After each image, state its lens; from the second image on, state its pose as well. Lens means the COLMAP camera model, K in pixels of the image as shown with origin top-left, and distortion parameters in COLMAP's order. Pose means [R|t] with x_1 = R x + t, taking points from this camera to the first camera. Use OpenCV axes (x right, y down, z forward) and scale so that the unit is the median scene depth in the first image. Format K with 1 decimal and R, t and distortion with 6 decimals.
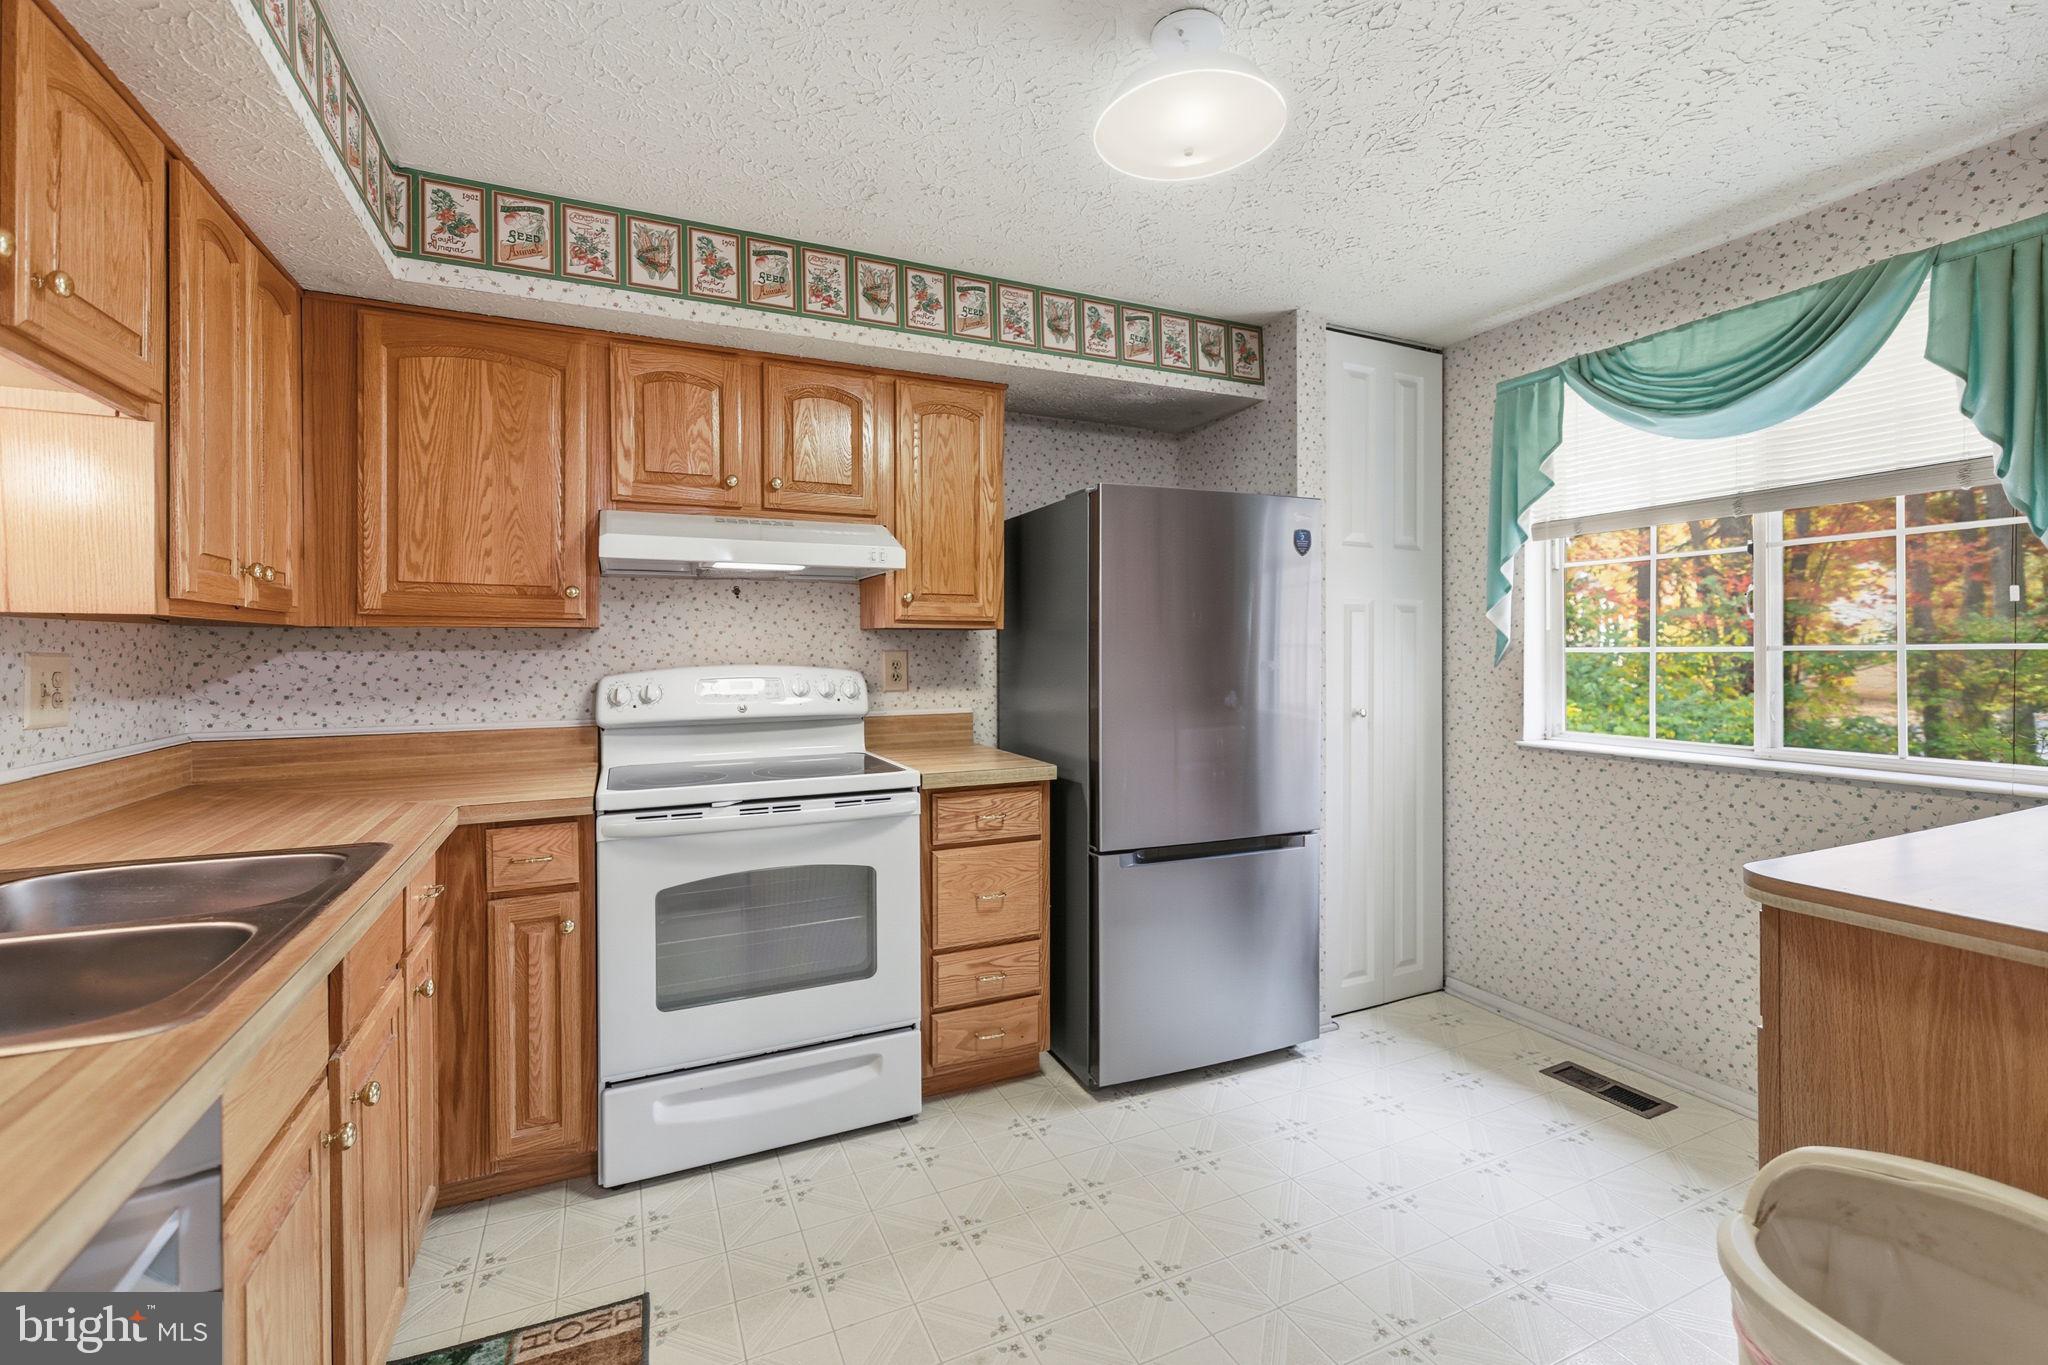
lens RADIAL K [[964.7, 0, 1041.9], [0, 964.7, 667.2], [0, 0, 1]] dist [0.003640, -0.000144]
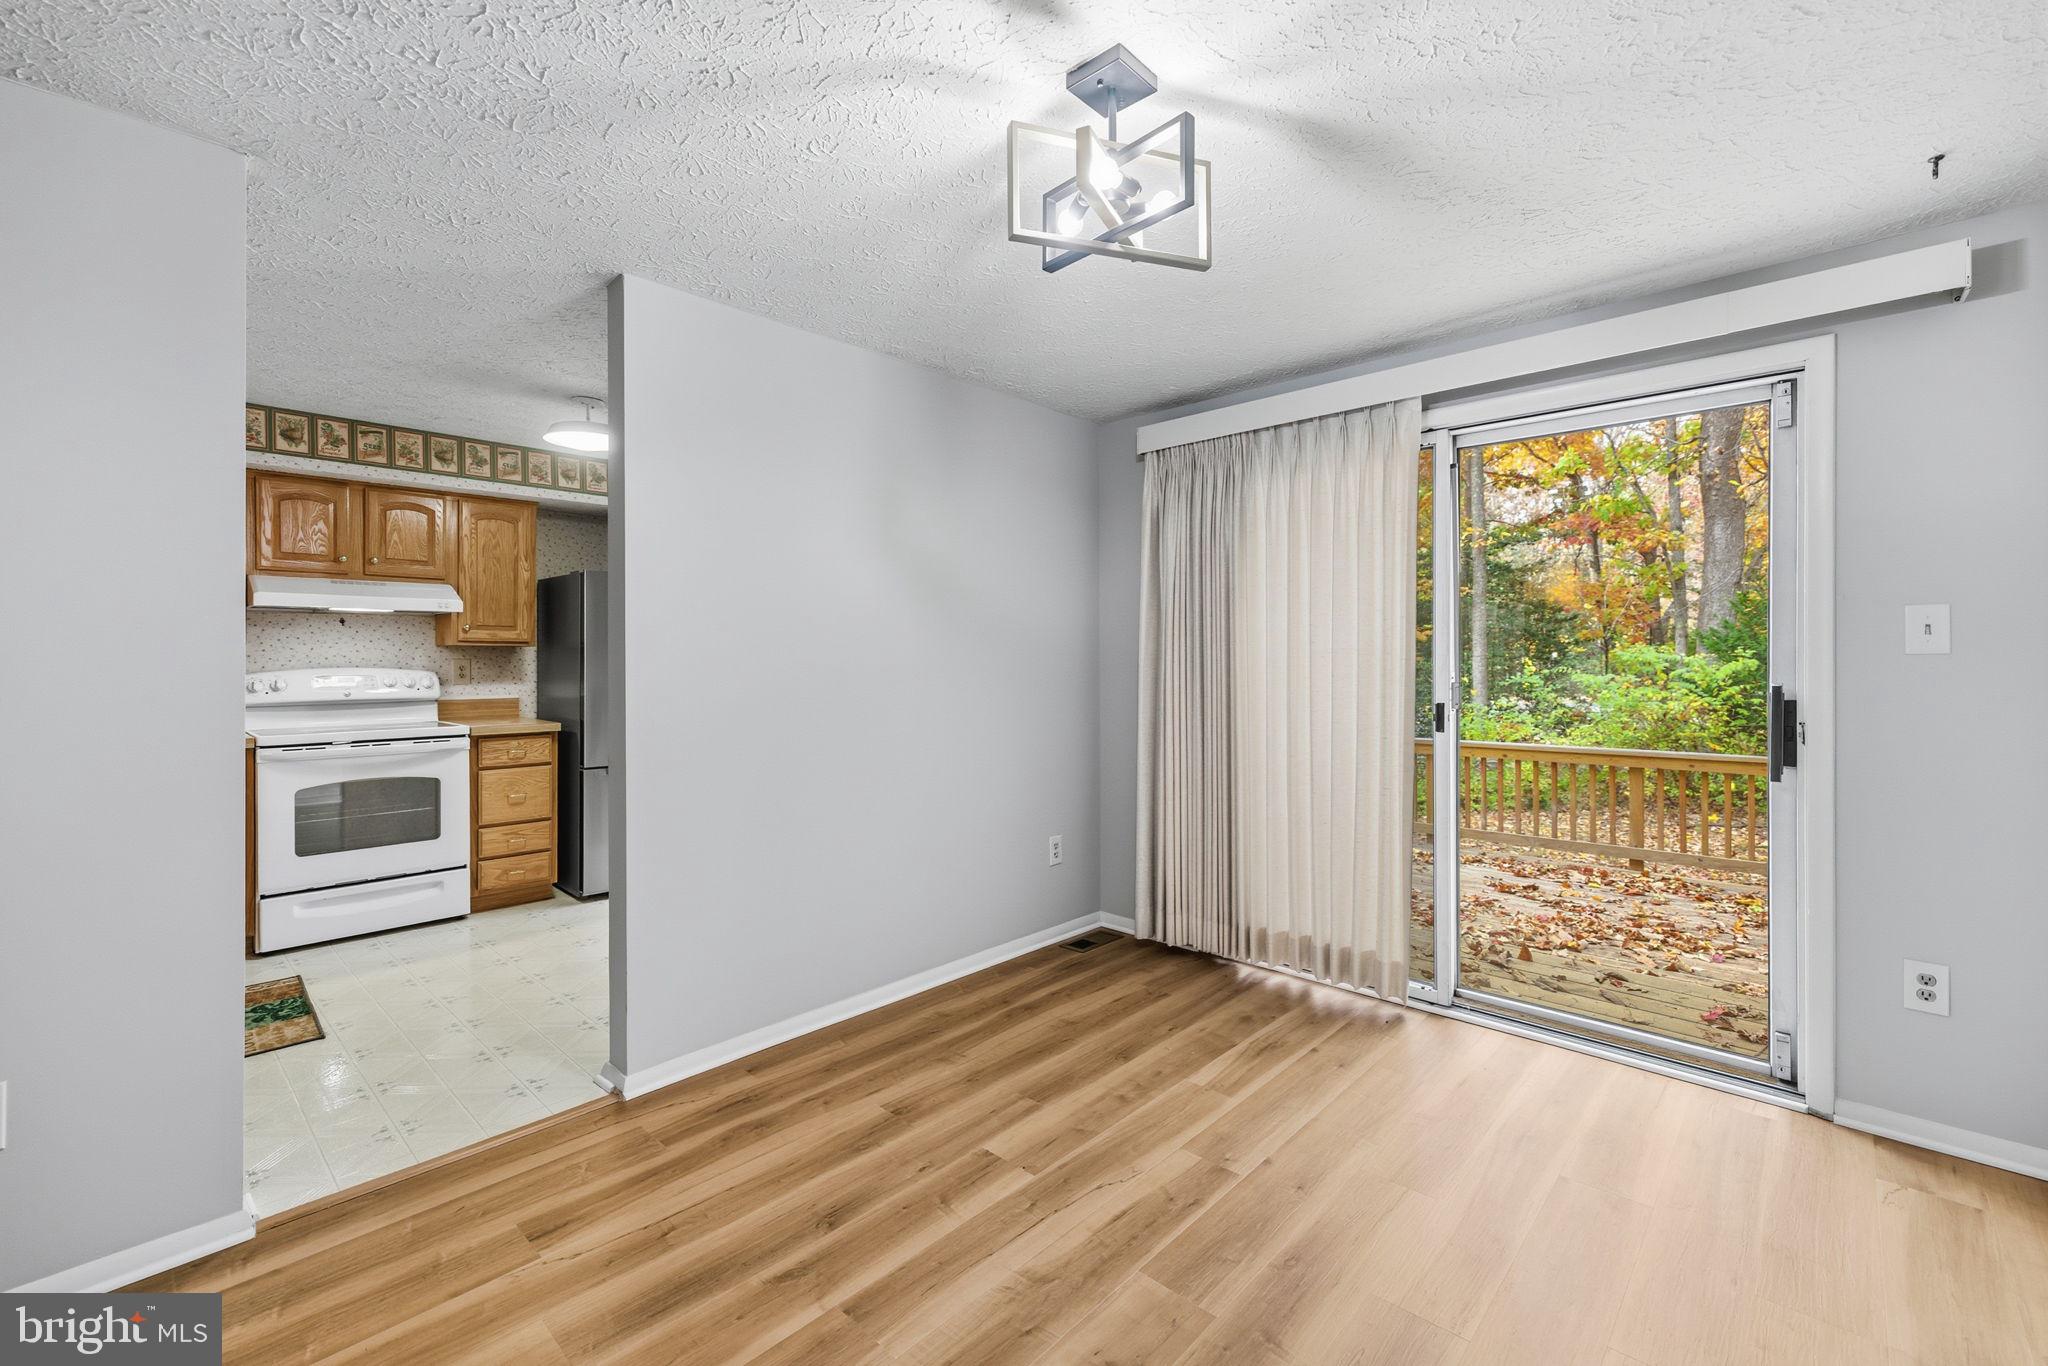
lens RADIAL K [[851.4, 0, 1018.0], [0, 851.4, 664.7], [0, 0, 1]] dist [-0.001791, 0.000423]
pose [[0.923827, 0.000795, 0.382810, 0.197327], [0.003756, 0.999931, -0.011142, 0.014195], [-0.382792, 0.011731, 0.923760, -0.808027]]
